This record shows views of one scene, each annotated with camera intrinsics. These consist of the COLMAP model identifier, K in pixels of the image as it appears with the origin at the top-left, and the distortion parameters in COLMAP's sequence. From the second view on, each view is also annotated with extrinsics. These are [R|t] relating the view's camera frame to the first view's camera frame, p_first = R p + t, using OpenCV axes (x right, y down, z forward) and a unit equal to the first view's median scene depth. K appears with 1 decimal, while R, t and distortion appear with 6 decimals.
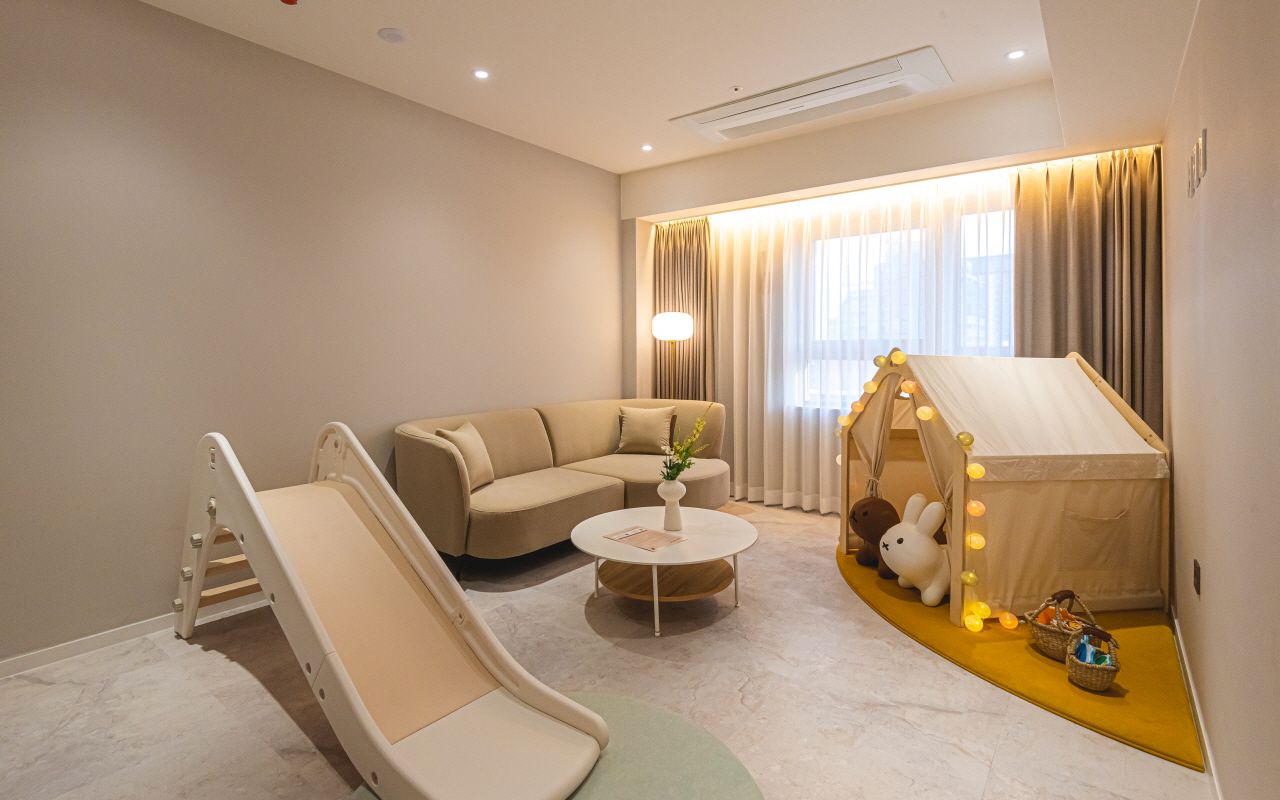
lens RADIAL K [[606.6, 0, 635.7], [0, 606.6, 365.6], [0, 0, 1]] dist [0.001461, -0.000702]
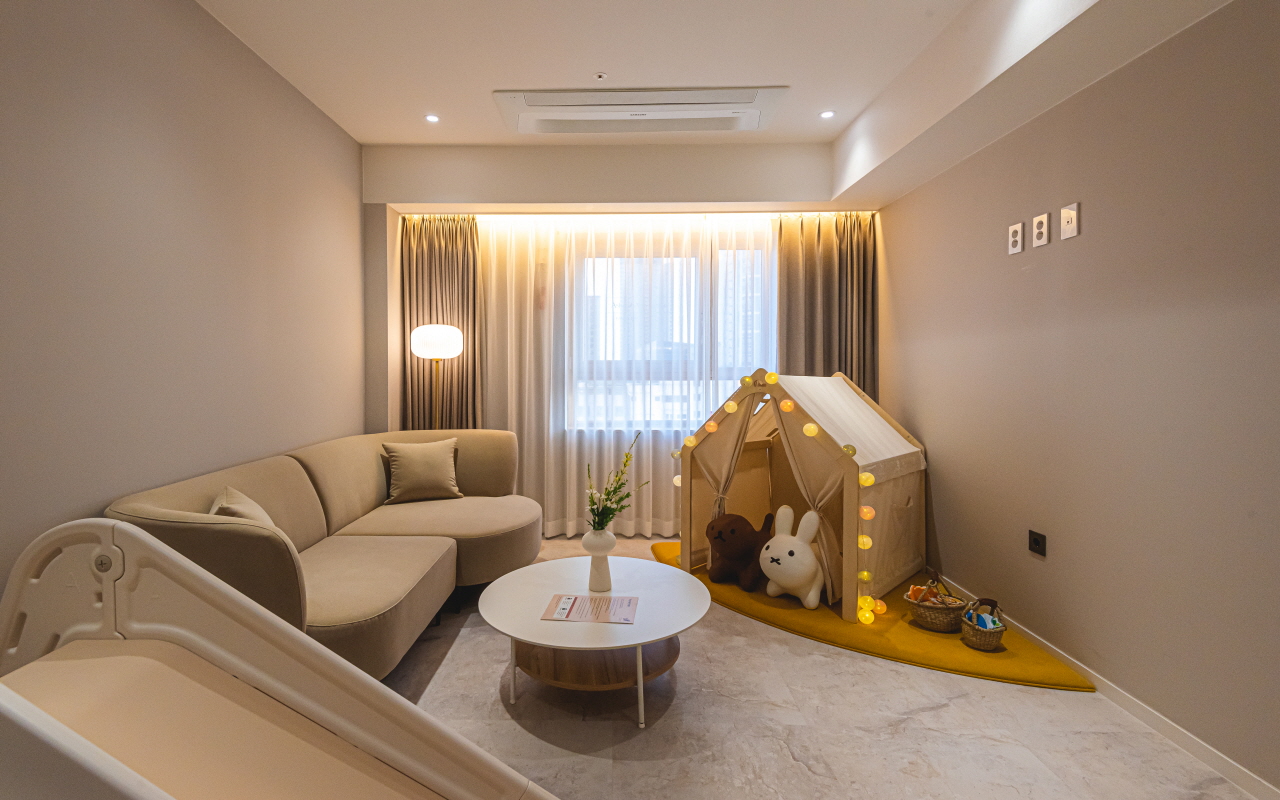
lens RADIAL K [[603.2, 0, 604.1], [0, 603.2, 380.1], [0, 0, 1]] dist [0.026424, -0.017823]
pose [[0.805102, -0.009734, 0.593057, -0.343584], [0.014719, 0.999885, -0.003570, -0.007751], [-0.592954, 0.011603, 0.805153, 0.274388]]
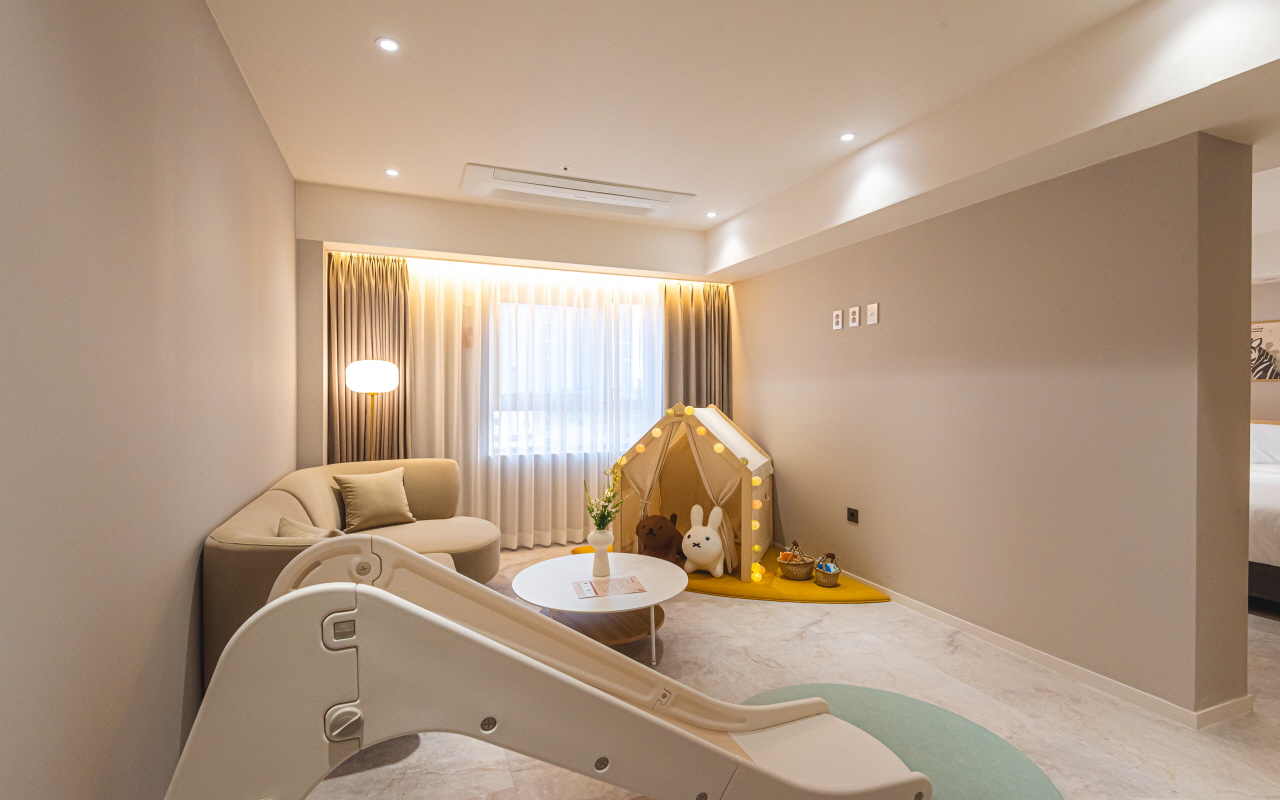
lens RADIAL K [[588.0, 0, 640.0], [0, 588.0, 400.0], [0, 0, 1]] dist [0.026642, -0.000199]
pose [[0.509507, -0.006188, 0.860444, -0.659238], [0.019579, 0.999799, -0.004403, -0.027379], [-0.860244, 0.019090, 0.509525, 0.331440]]
